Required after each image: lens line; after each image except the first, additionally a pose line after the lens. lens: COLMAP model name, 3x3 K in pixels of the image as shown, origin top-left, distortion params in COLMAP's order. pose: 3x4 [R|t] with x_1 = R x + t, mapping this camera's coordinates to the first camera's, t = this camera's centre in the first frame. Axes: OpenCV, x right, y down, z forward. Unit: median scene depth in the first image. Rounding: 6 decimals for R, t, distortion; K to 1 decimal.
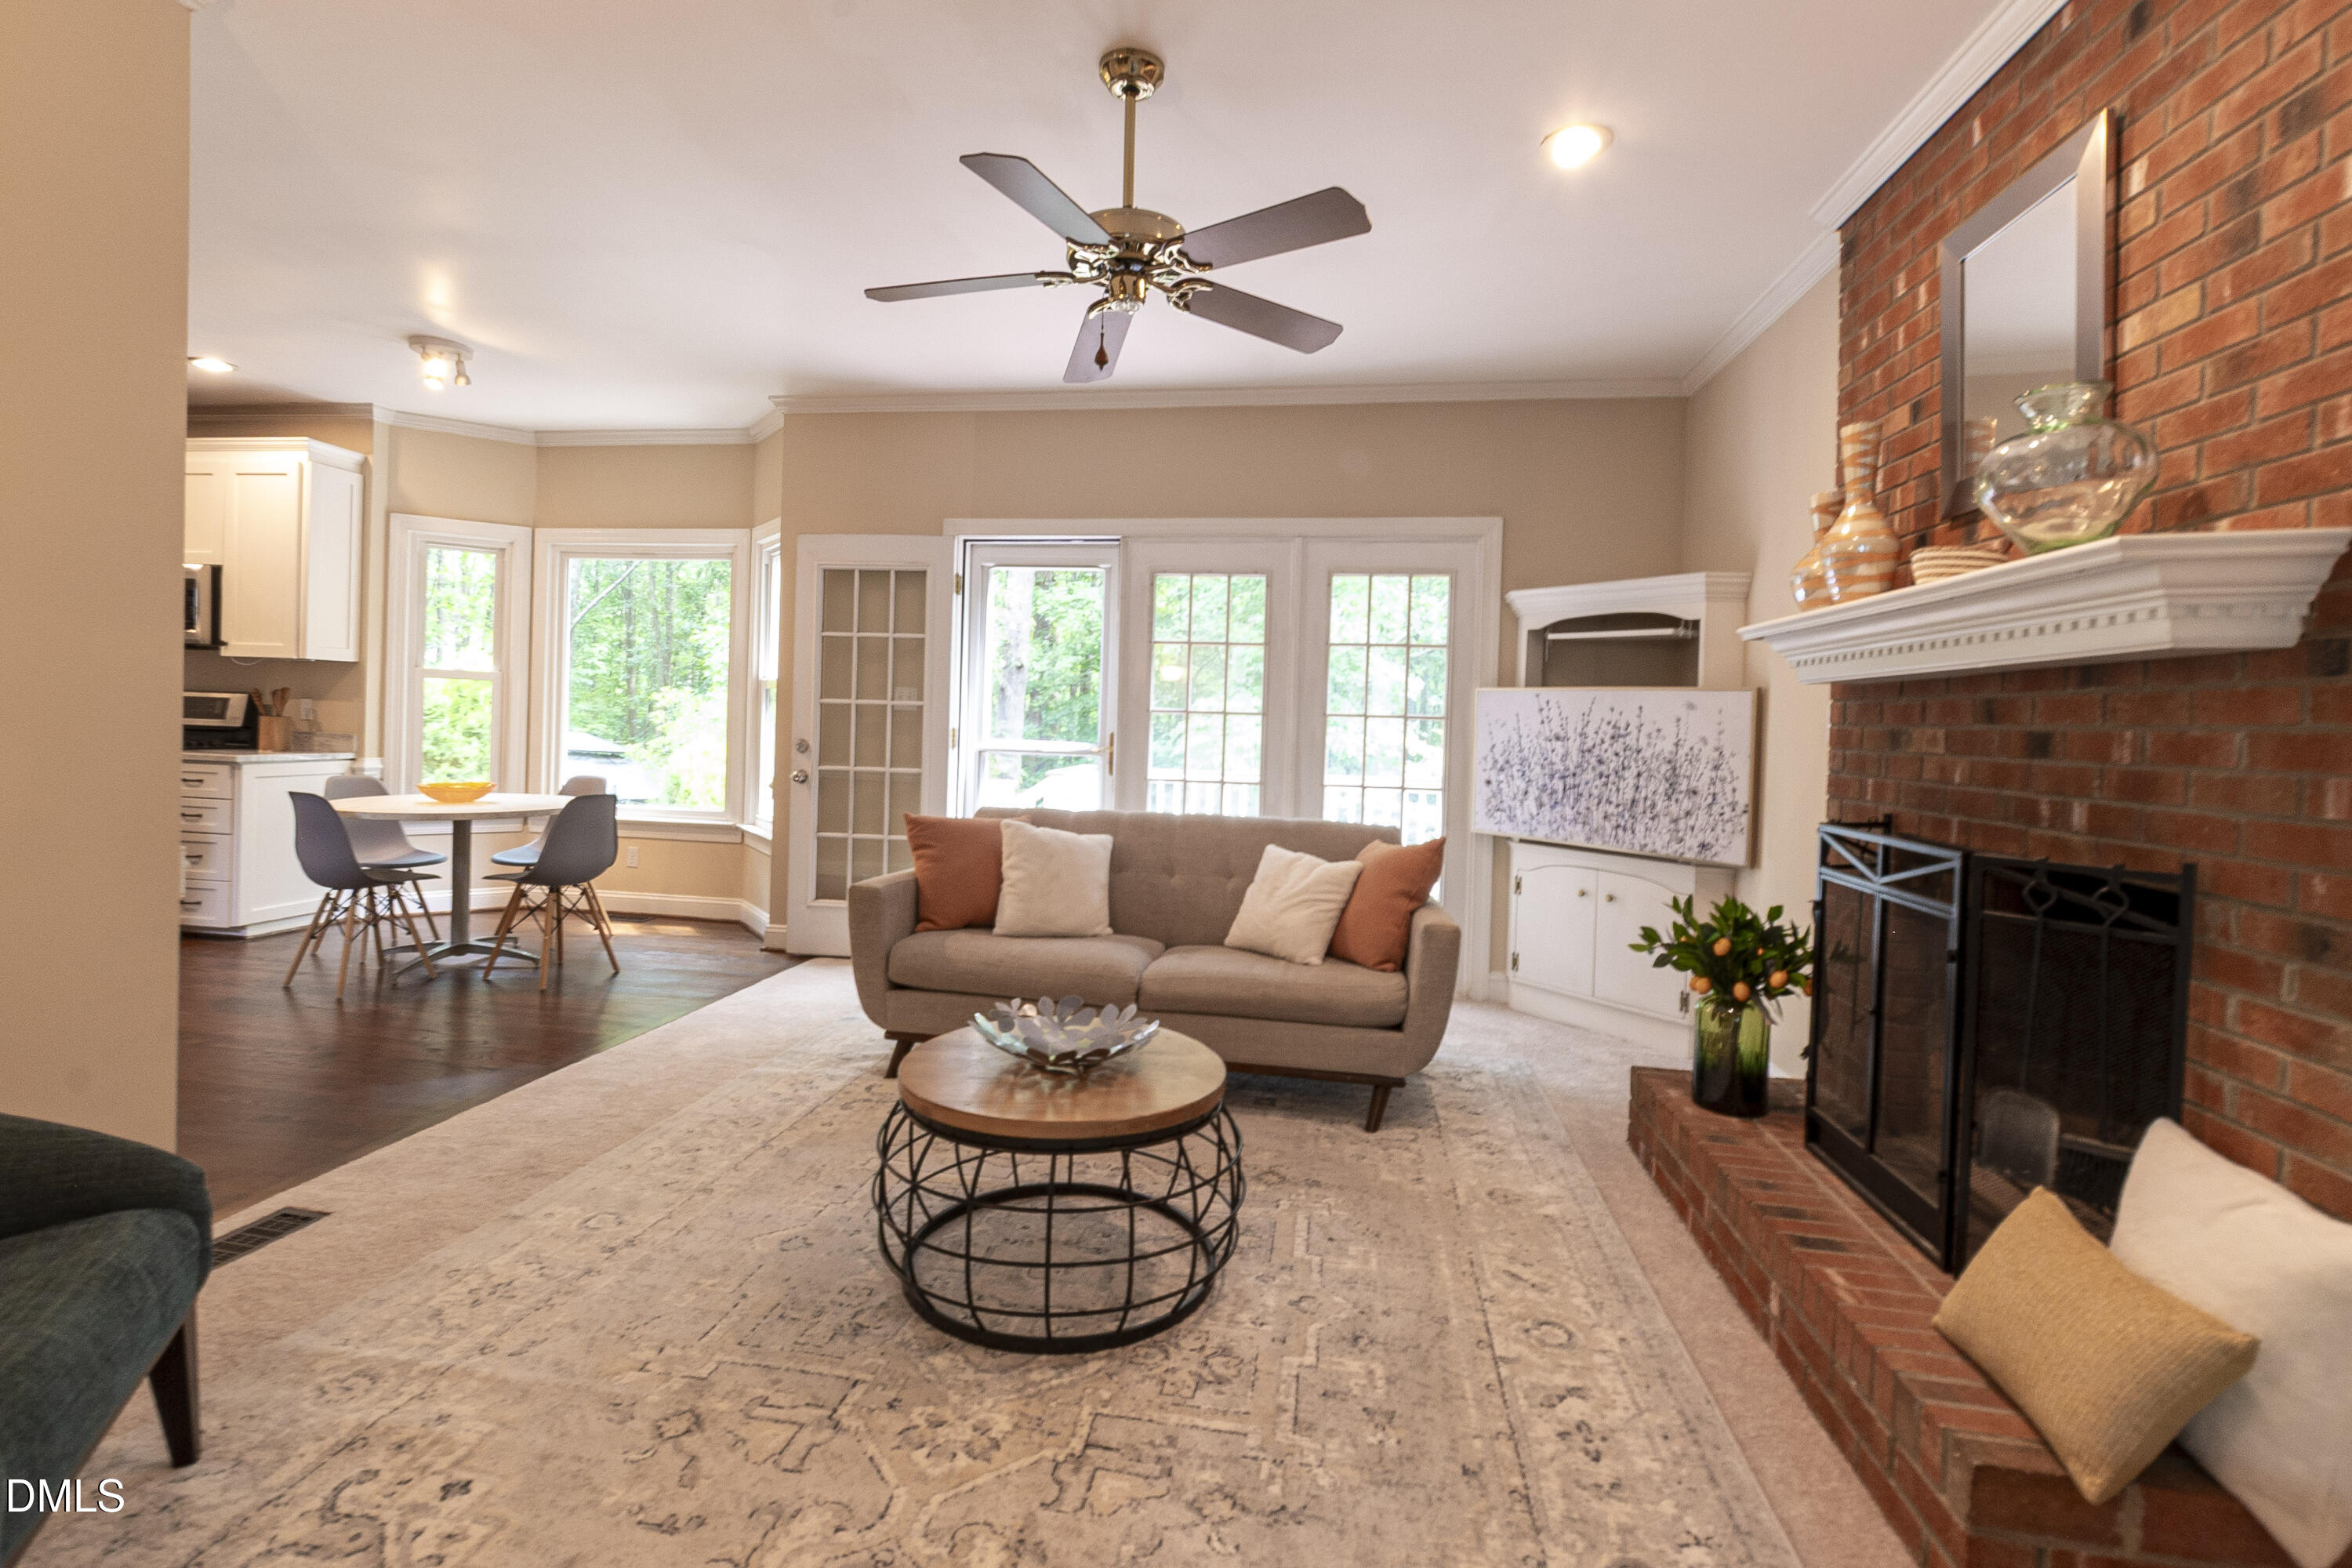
lens RADIAL K [[1069.4, 0, 1168.1], [0, 1069.4, 731.5], [0, 0, 1]] dist [-0.001238, 0.000086]
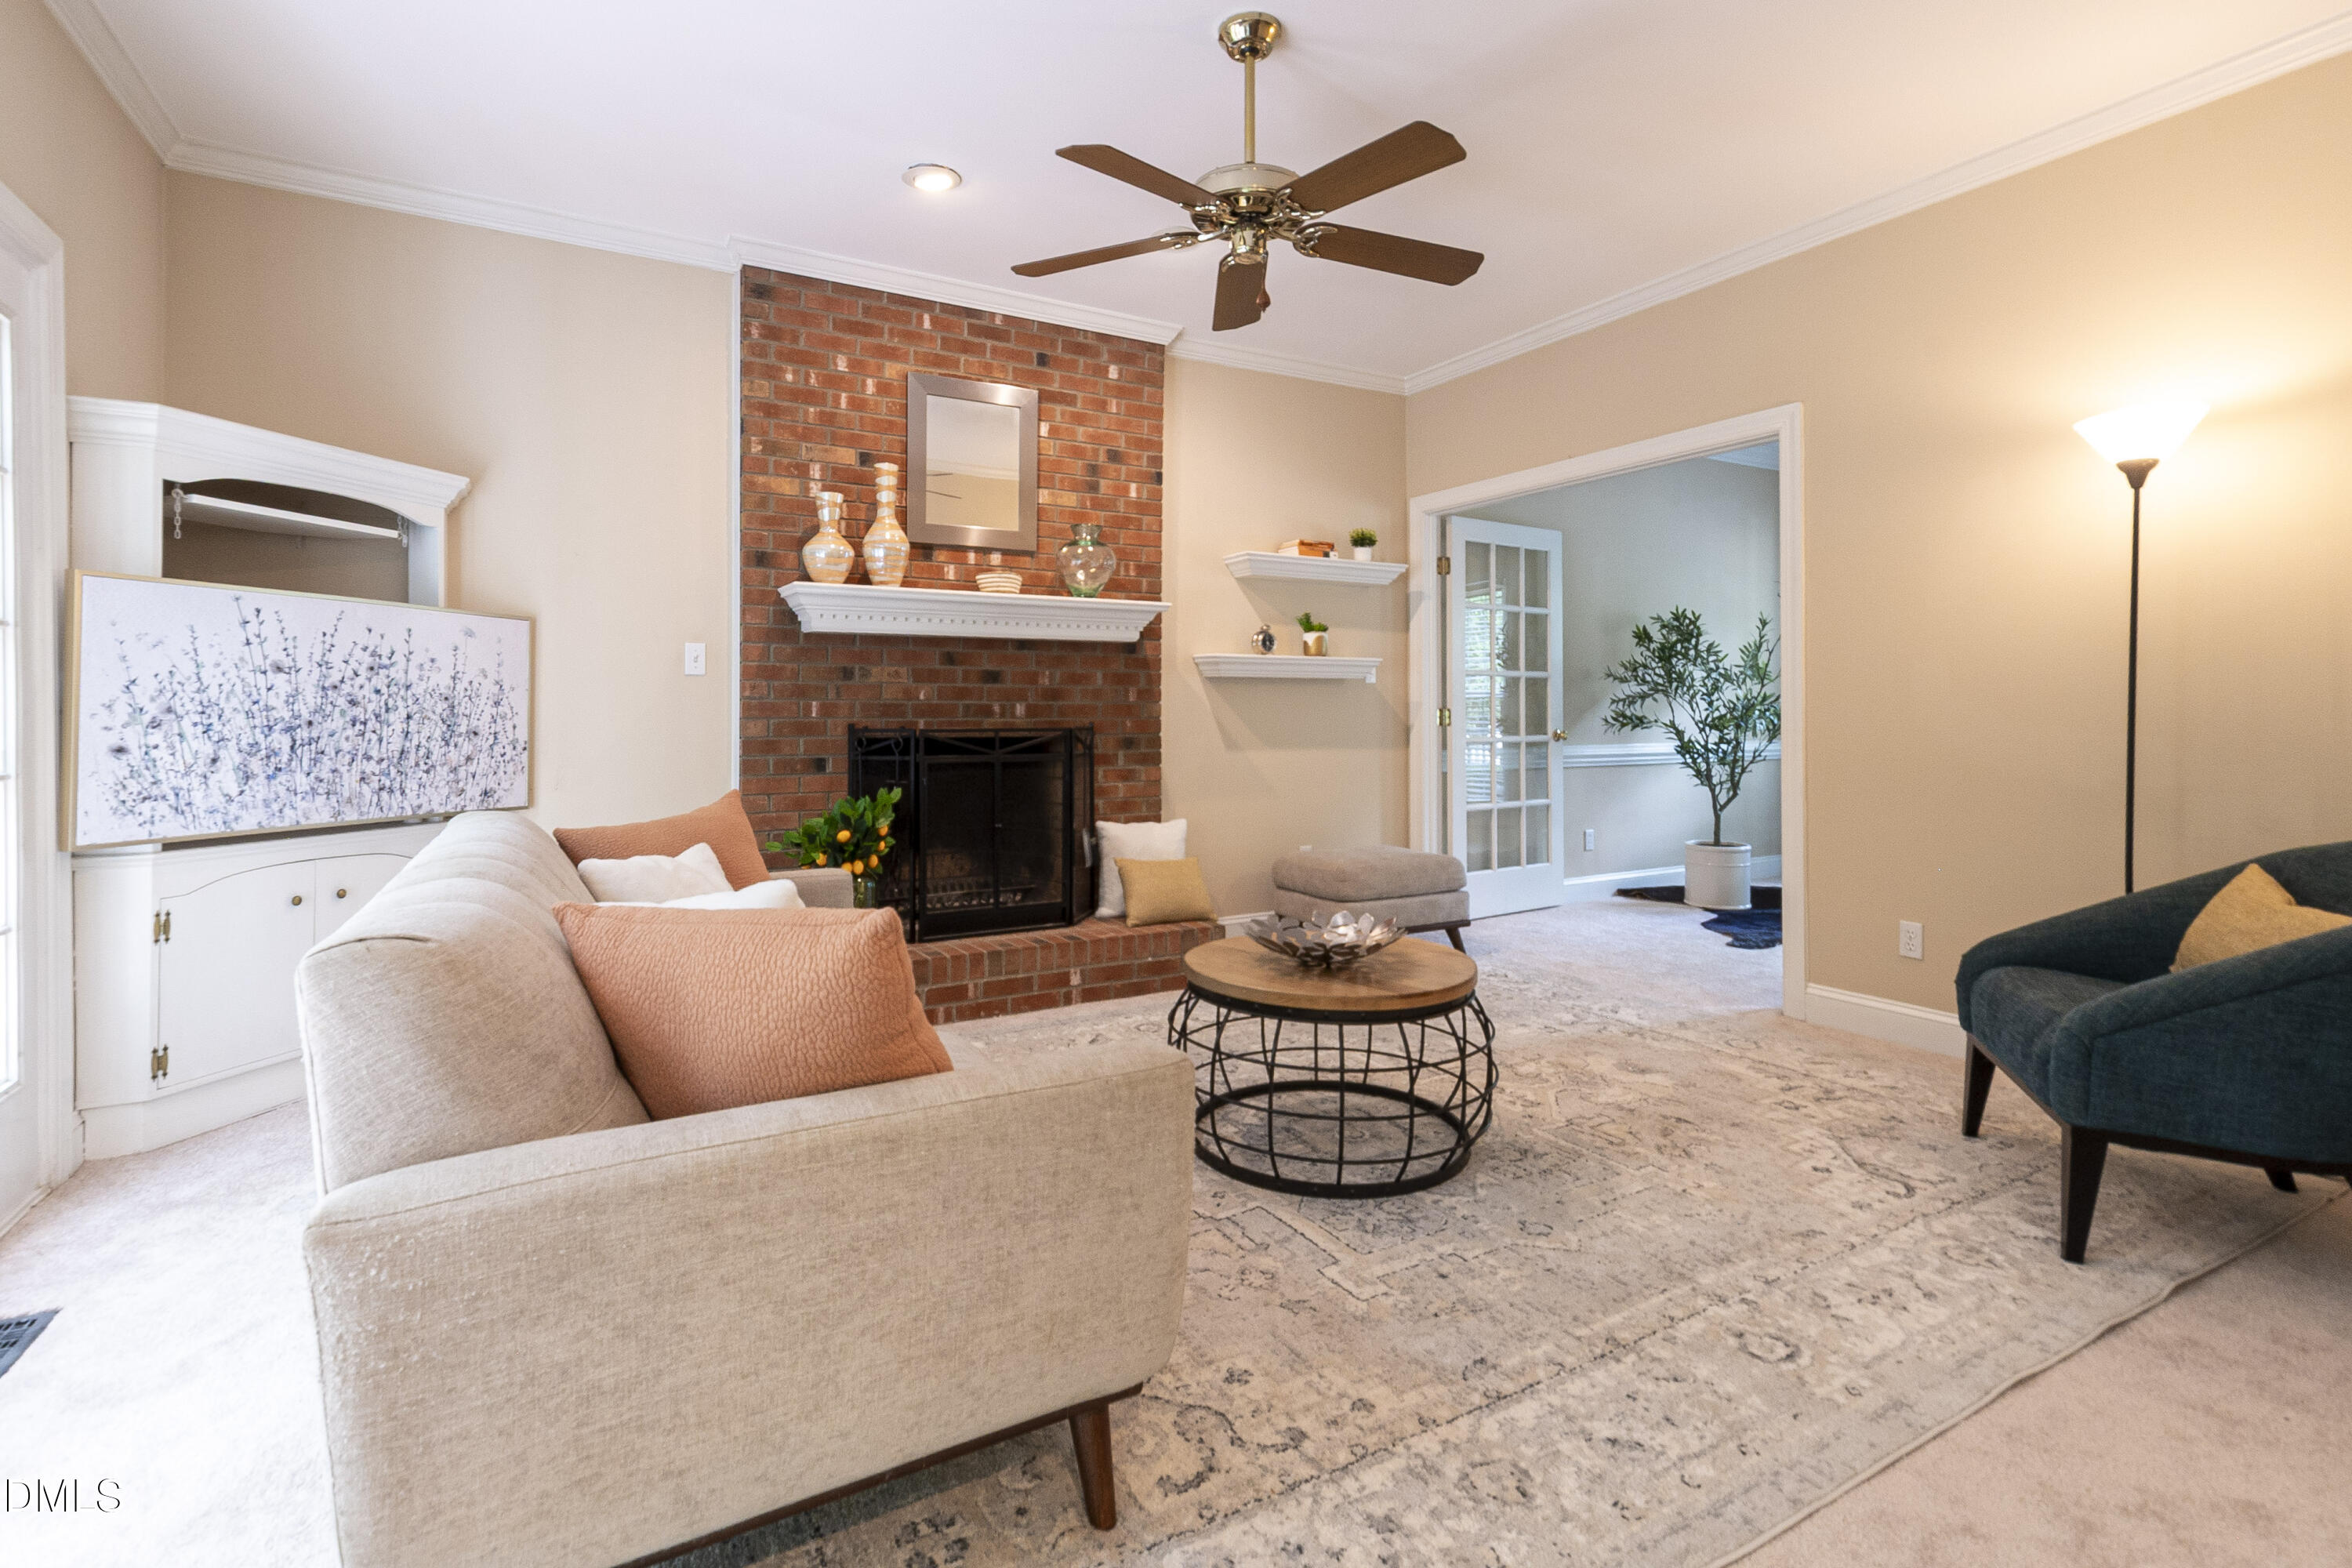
lens RADIAL K [[1074.7, 0, 1141.7], [0, 1074.7, 704.5], [0, 0, 1]] dist [0.002271, 0.000275]
pose [[-0.612459, -0.023217, 0.790162, -0.525062], [-0.009507, 0.999713, 0.022005, 0.009642], [-0.790445, 0.005965, -0.612503, 1.116611]]
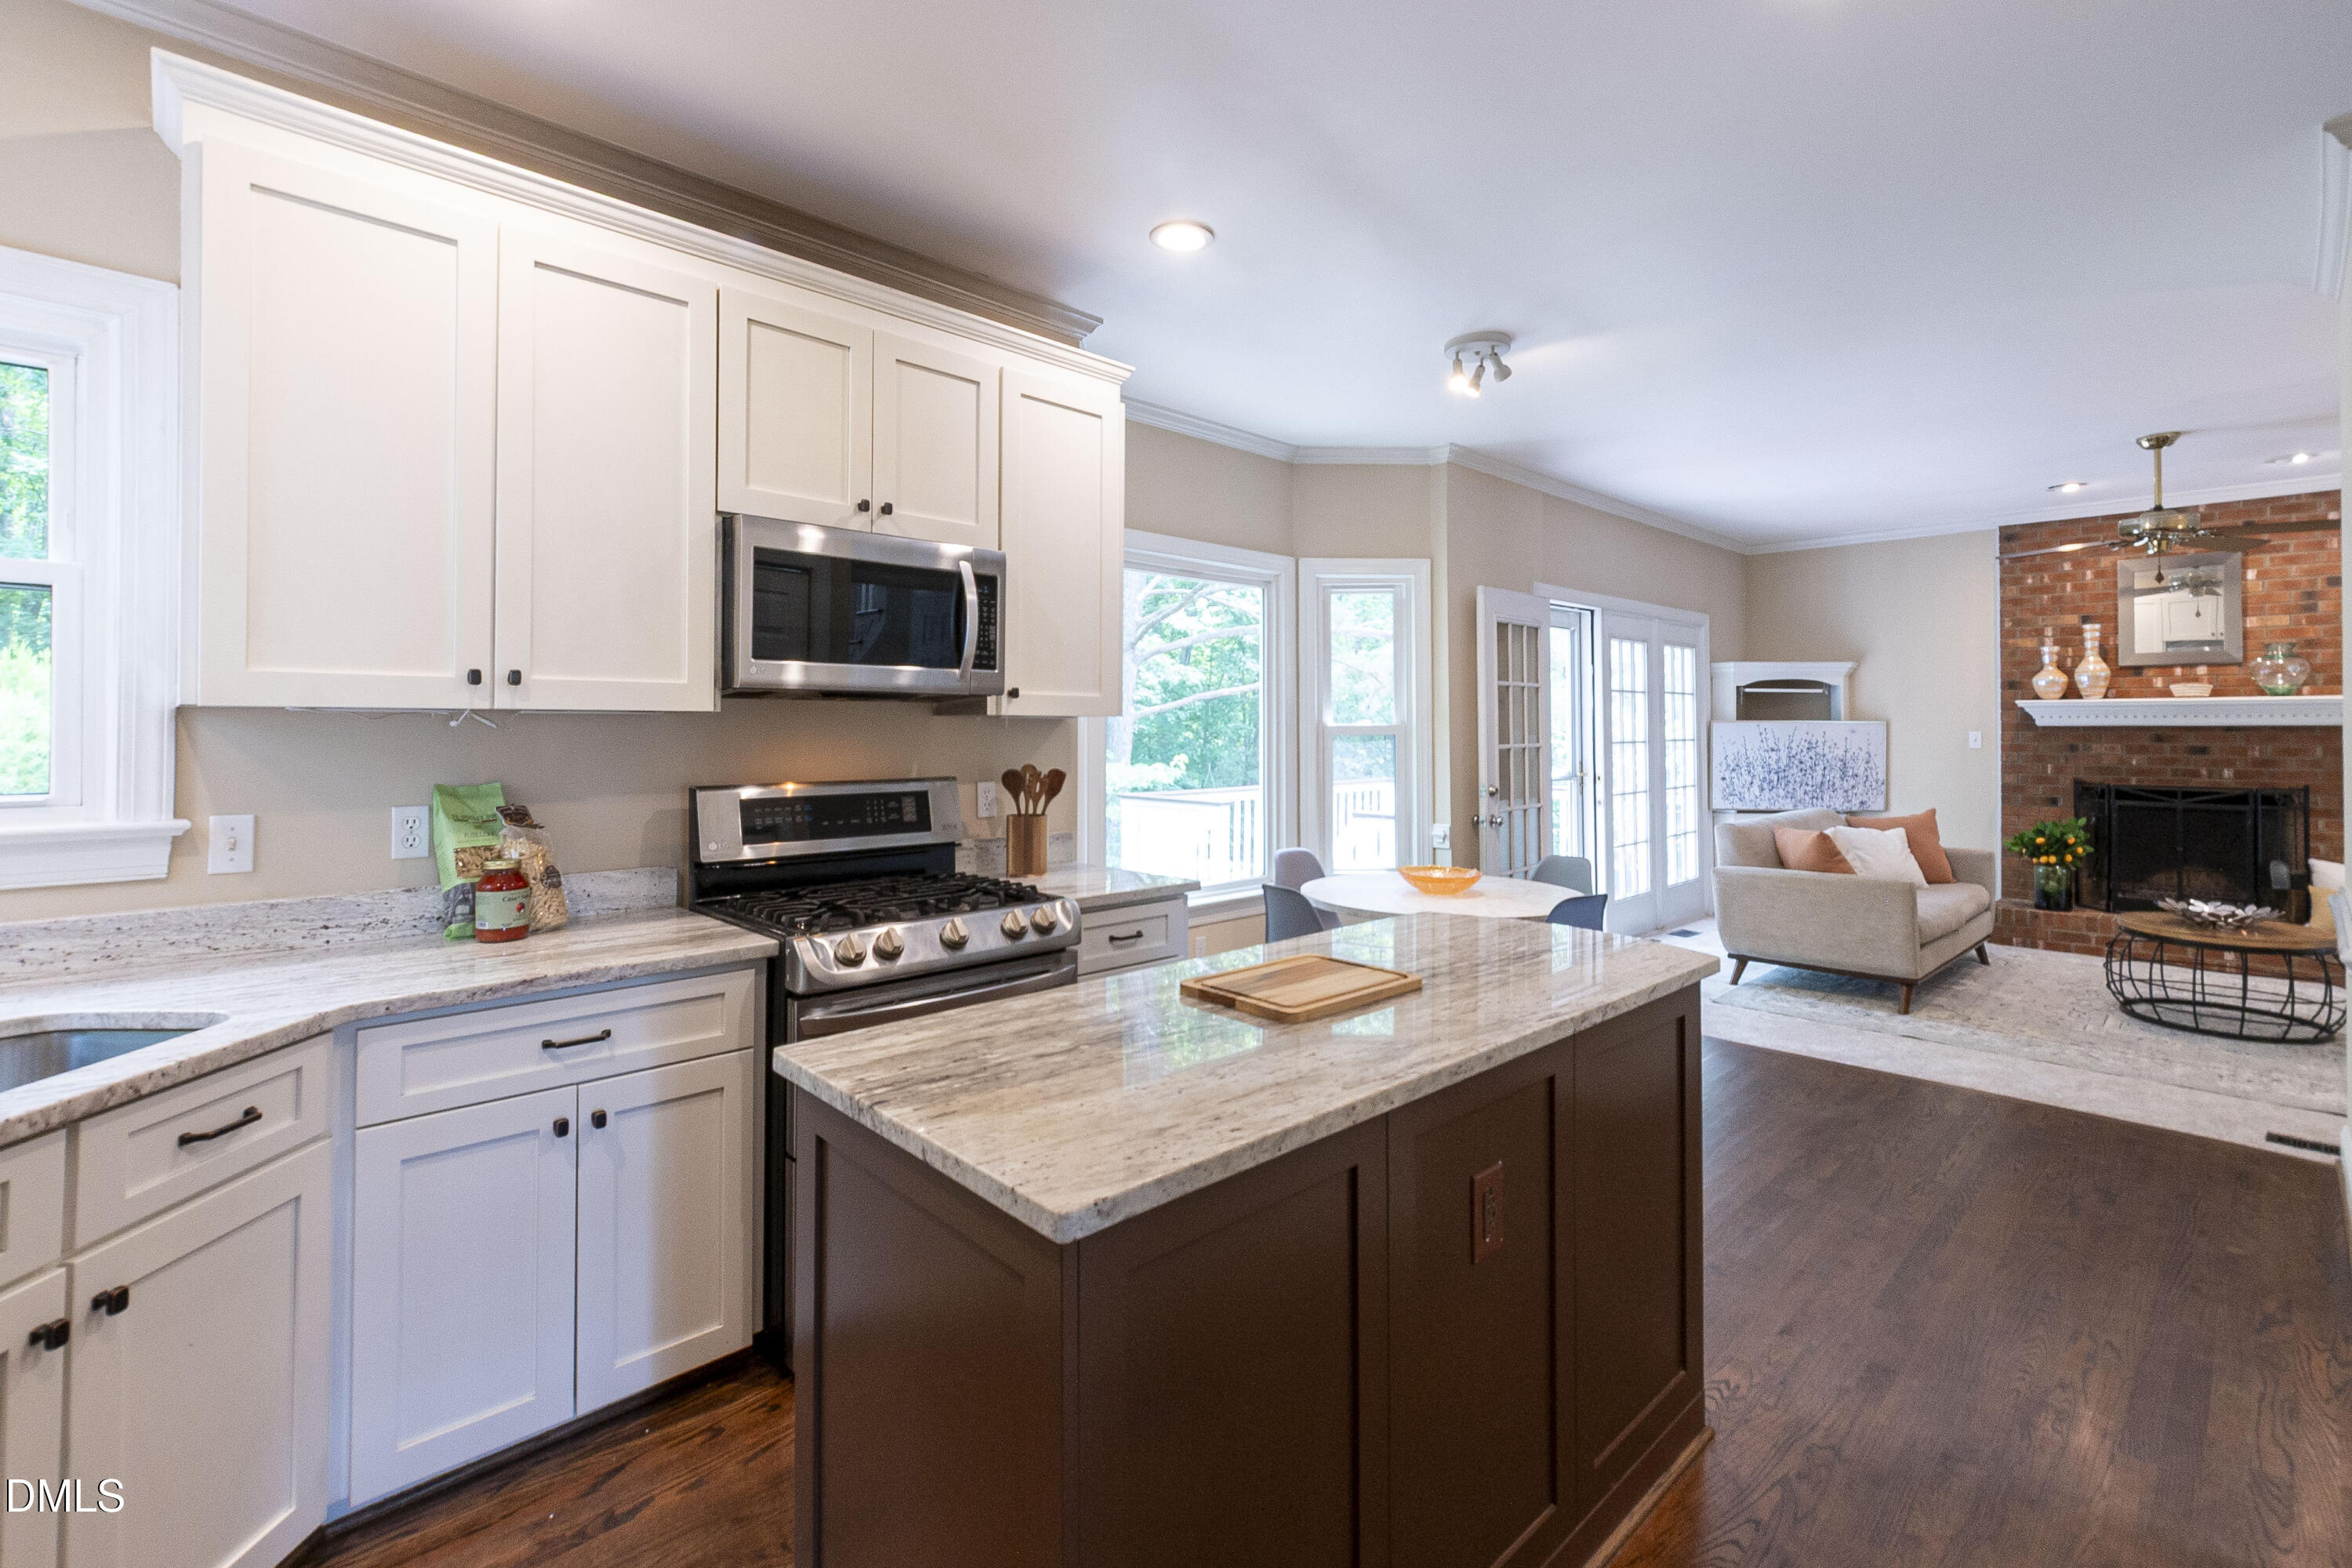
lens RADIAL K [[1042.1, 0, 1217.4], [0, 1042.1, 718.0], [0, 0, 1]] dist [0.002211, 0.001134]
pose [[0.594973, -0.024209, 0.803381, -1.732015], [0.025693, 0.999608, 0.011094, -0.099375], [-0.803335, 0.014041, 0.595362, 0.810503]]
